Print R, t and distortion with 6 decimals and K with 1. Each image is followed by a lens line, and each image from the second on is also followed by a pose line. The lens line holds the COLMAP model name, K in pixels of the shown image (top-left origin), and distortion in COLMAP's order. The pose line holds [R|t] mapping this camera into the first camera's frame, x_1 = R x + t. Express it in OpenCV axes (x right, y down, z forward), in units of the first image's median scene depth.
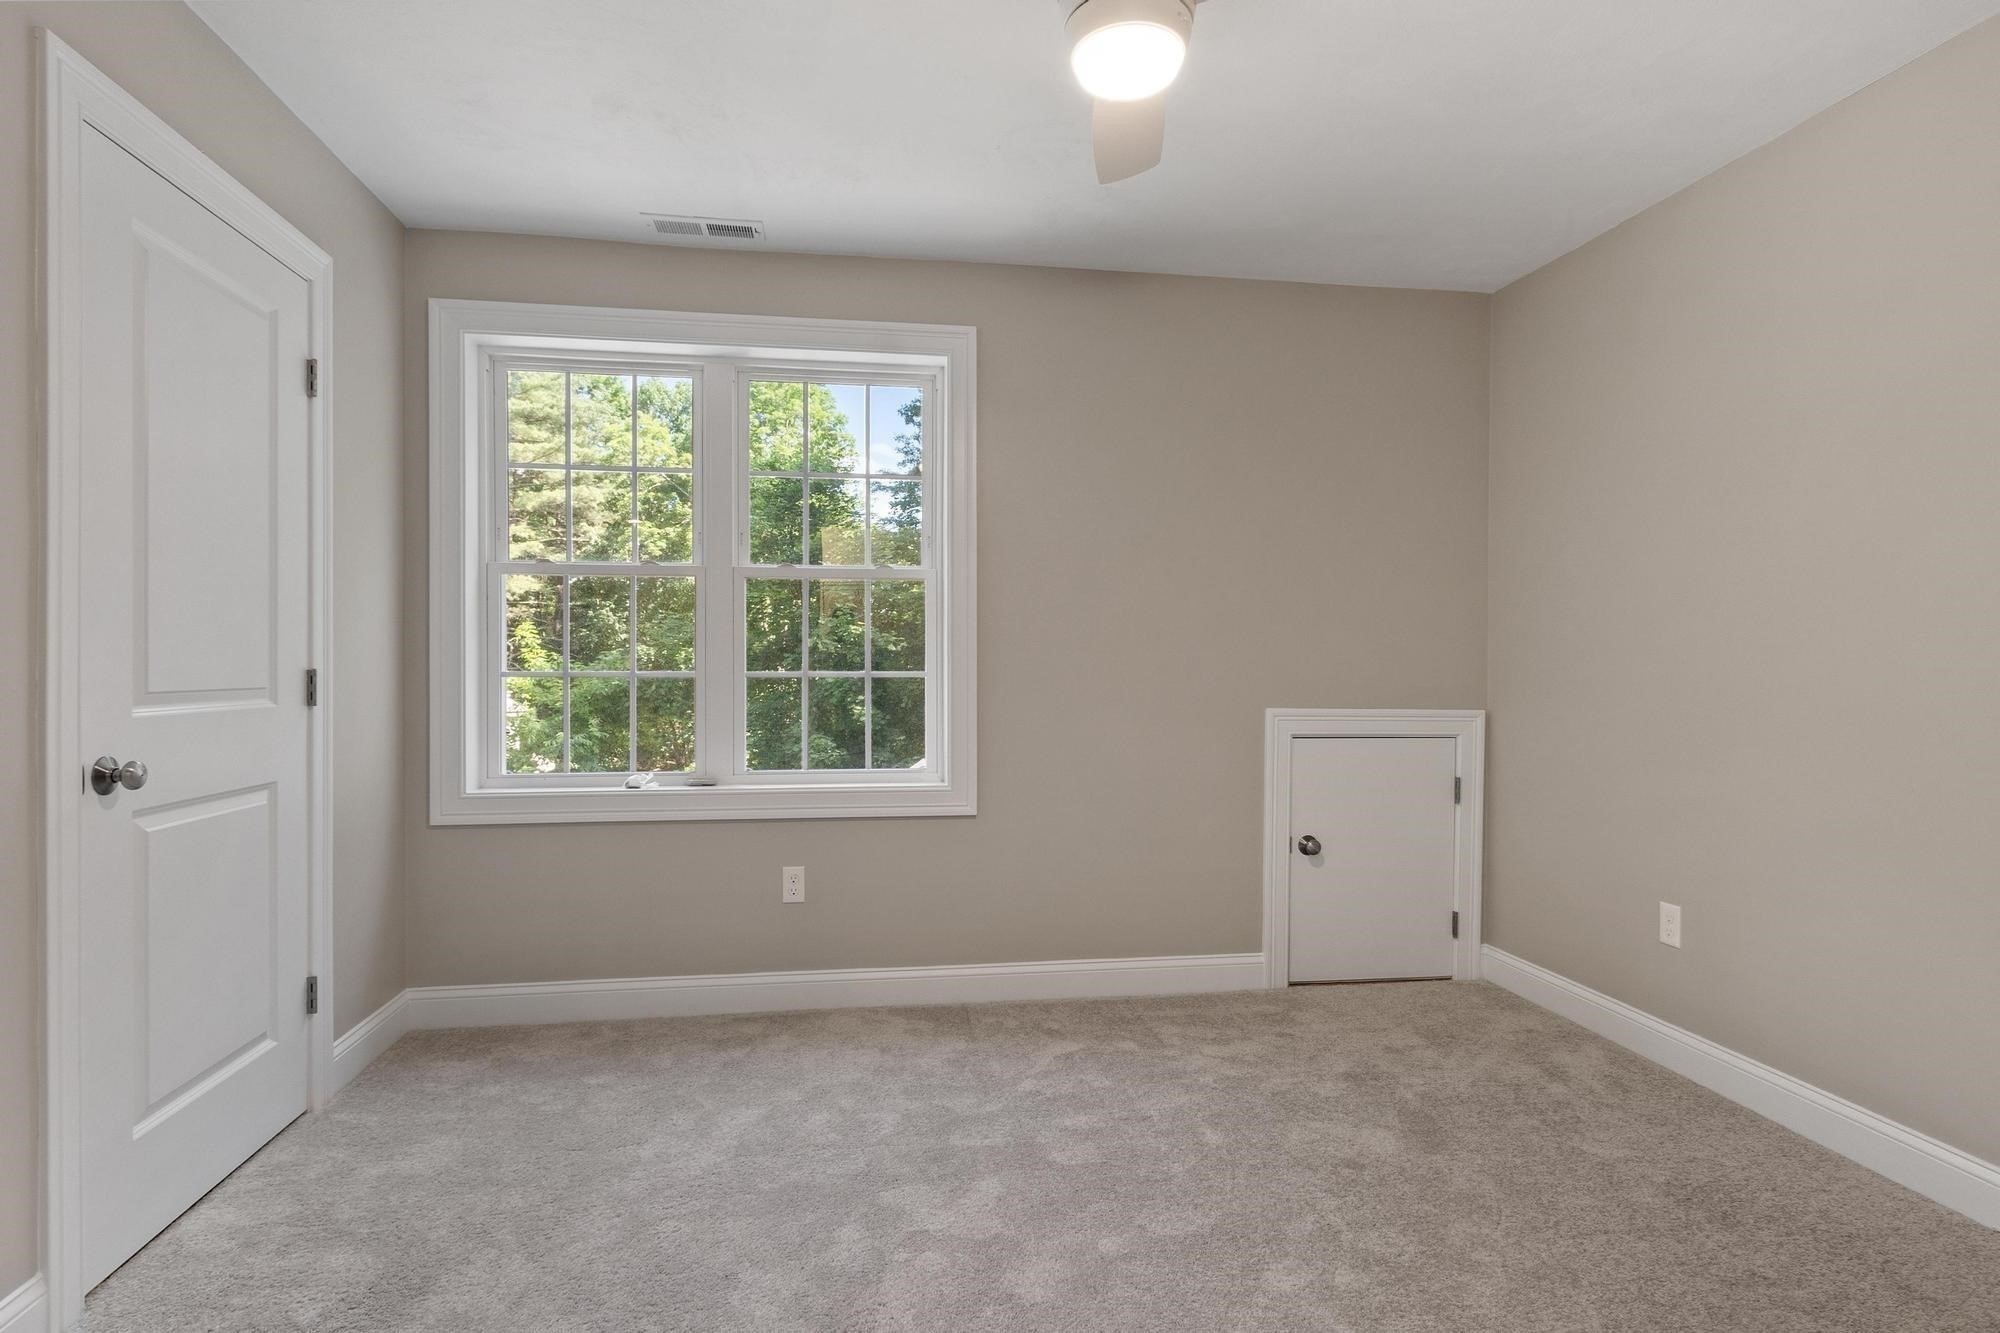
lens RADIAL K [[1085.2, 0, 1001.4], [0, 1085.2, 692.2], [0, 0, 1]] dist [0.073858, 0.000047]
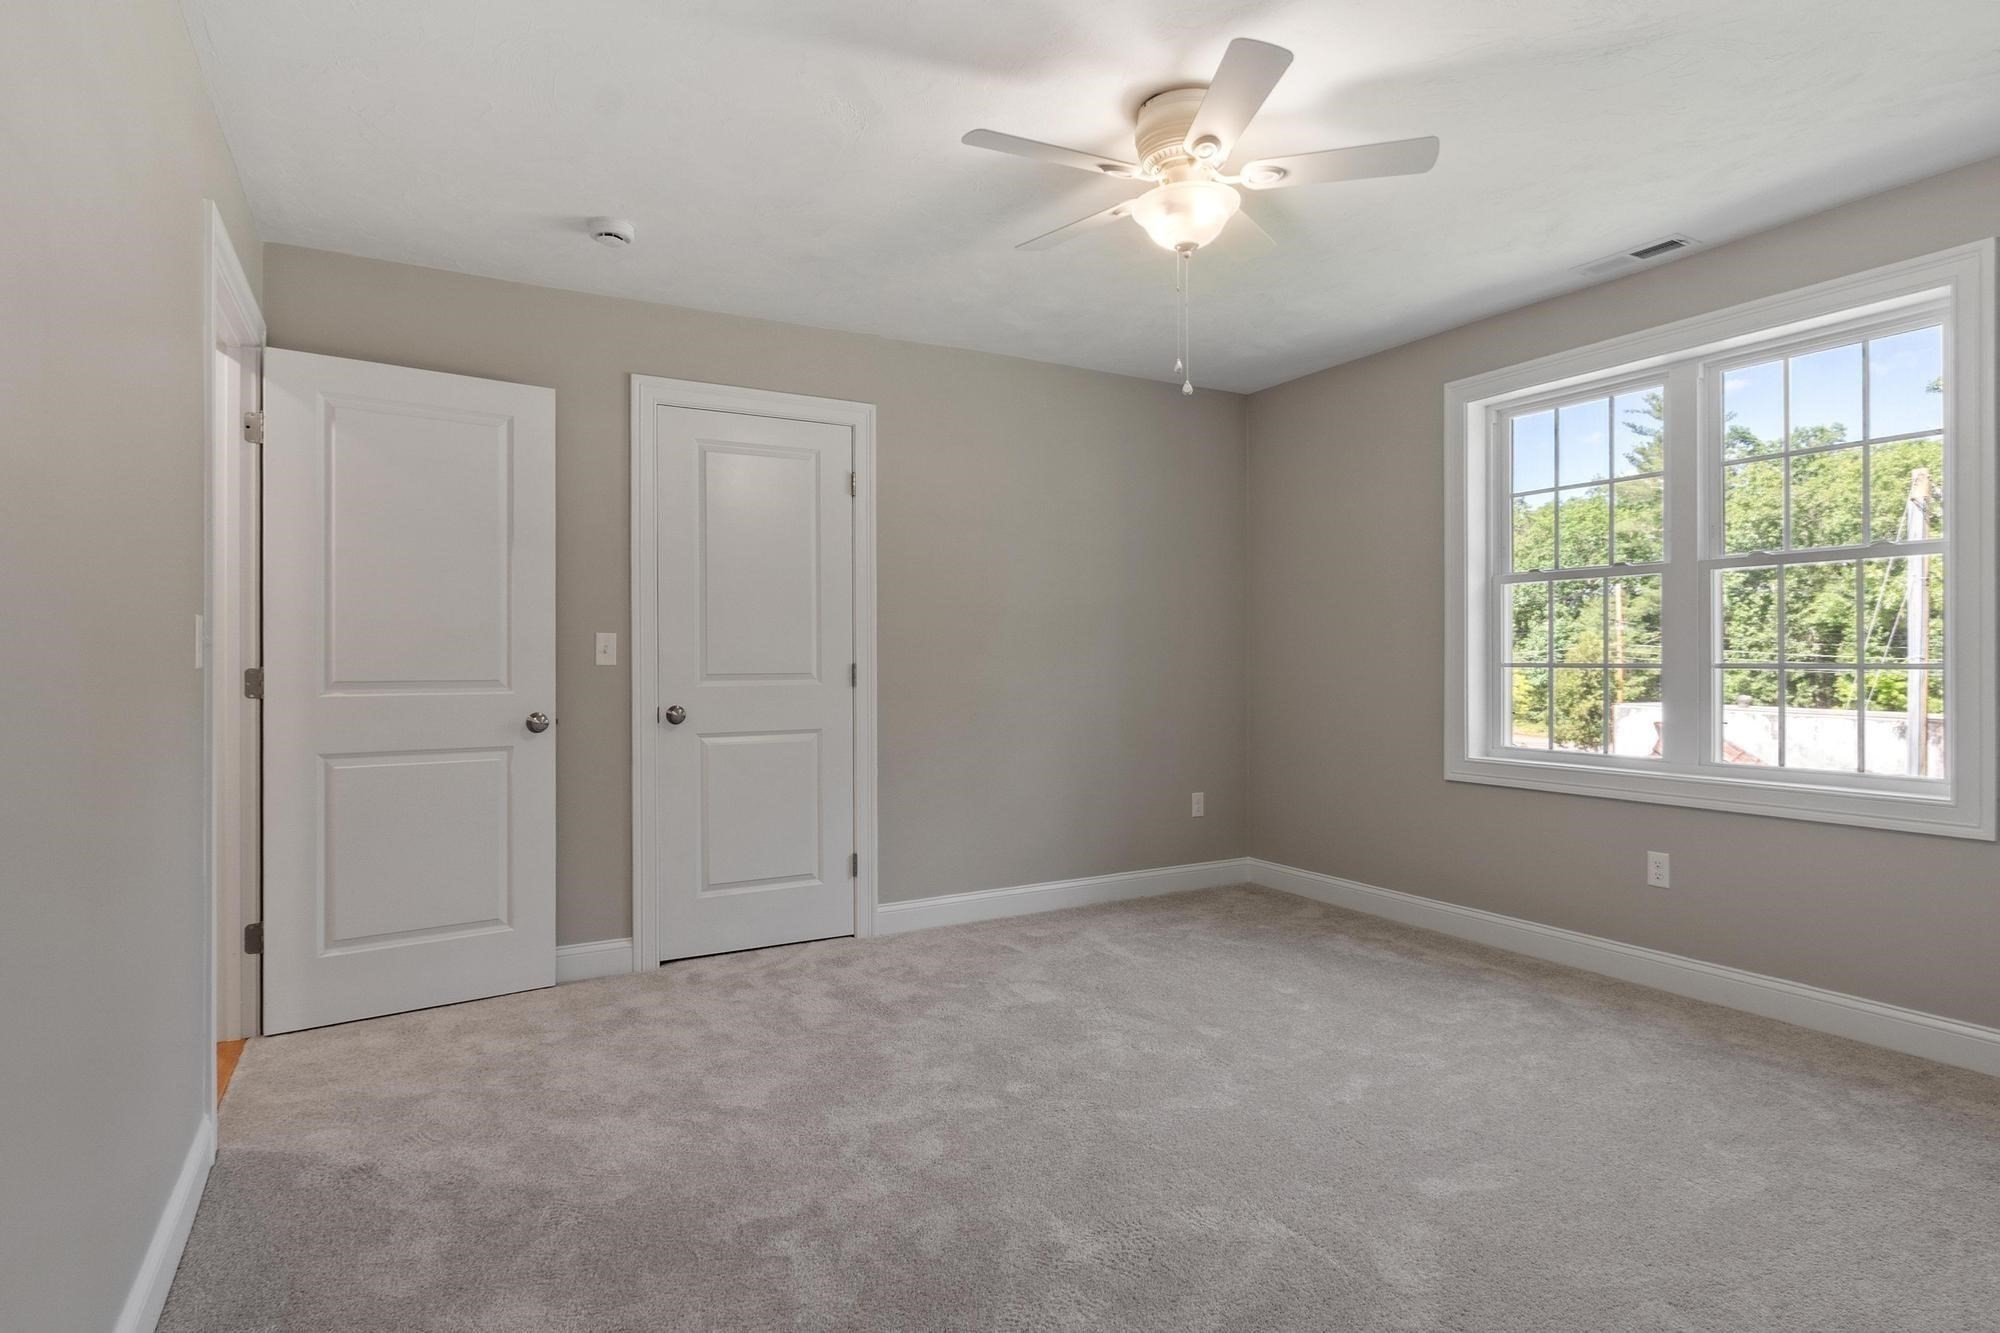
lens RADIAL K [[1042.6, 0, 1000.0], [0, 1042.6, 666.5], [0, 0, 1]] dist [-0.054035, 0.000126]
pose [[0.362680, 0.003458, -0.931907, 0.437435], [-0.013404, 0.999909, -0.001506, -0.005314], [0.931817, 0.013037, 0.362694, 0.062151]]
